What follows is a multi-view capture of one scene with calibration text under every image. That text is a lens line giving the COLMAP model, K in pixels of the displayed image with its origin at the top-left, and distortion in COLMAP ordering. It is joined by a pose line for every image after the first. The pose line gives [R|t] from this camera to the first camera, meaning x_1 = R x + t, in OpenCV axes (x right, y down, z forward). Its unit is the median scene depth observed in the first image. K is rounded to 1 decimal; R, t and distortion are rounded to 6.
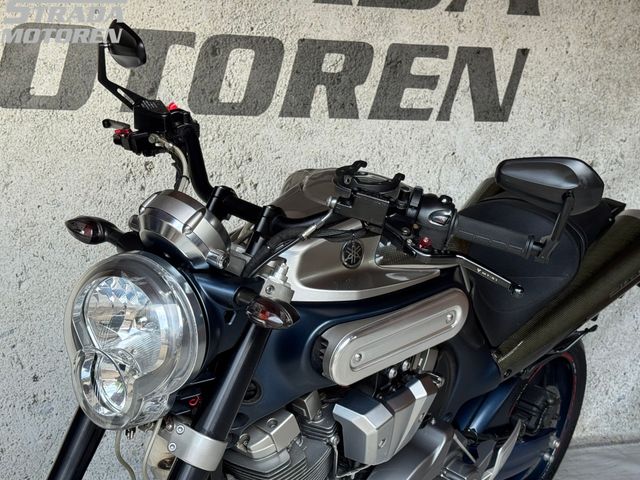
lens RADIAL K [[999.2, 0, 320.0], [0, 999.2, 240.0], [0, 0, 1]] dist [0.171394, -0.254928]
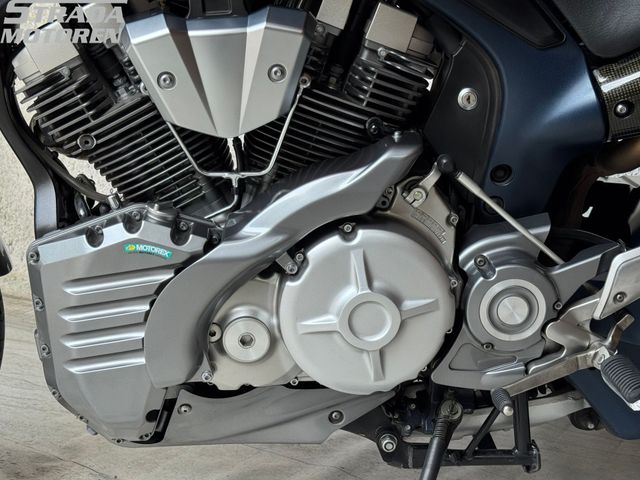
lens RADIAL K [[999.2, 0, 320.0], [0, 999.2, 240.0], [0, 0, 1]] dist [0.171394, -0.254928]
pose [[0.663927, 0.080738, -0.743426, 0.363420], [-0.154898, 0.987441, -0.031095, 0.180682], [0.731578, 0.135800, 0.668095, 0.379019]]
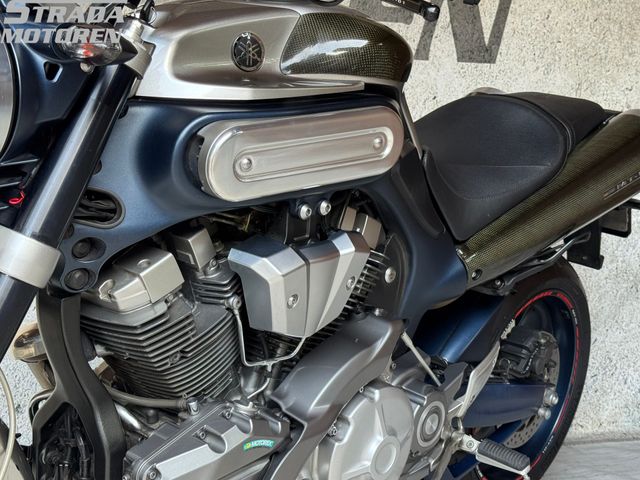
lens RADIAL K [[999.2, 0, 320.0], [0, 999.2, 240.0], [0, 0, 1]] dist [0.171394, -0.254928]
pose [[0.999105, -0.019215, -0.037687, 0.065855], [0.015128, 0.994263, -0.105883, 0.138833], [0.039505, 0.105218, 0.993664, 0.130256]]
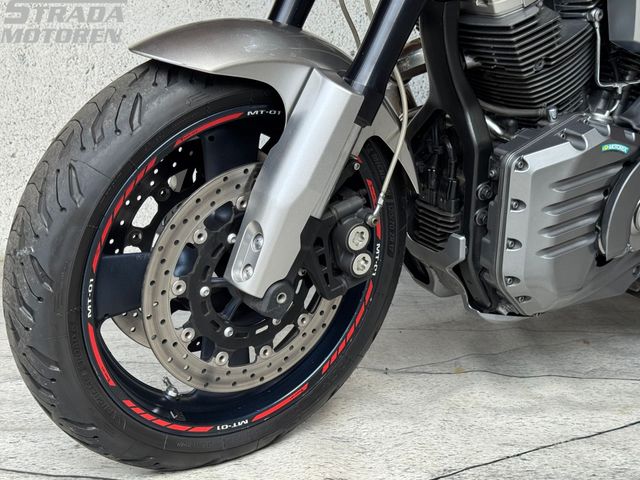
lens RADIAL K [[999.2, 0, 320.0], [0, 999.2, 240.0], [0, 0, 1]] dist [0.171394, -0.254928]
pose [[0.961754, 0.011979, -0.273654, 0.015785], [-0.013780, 0.999894, -0.004661, 0.232591], [0.273569, 0.008254, 0.961817, 0.076242]]
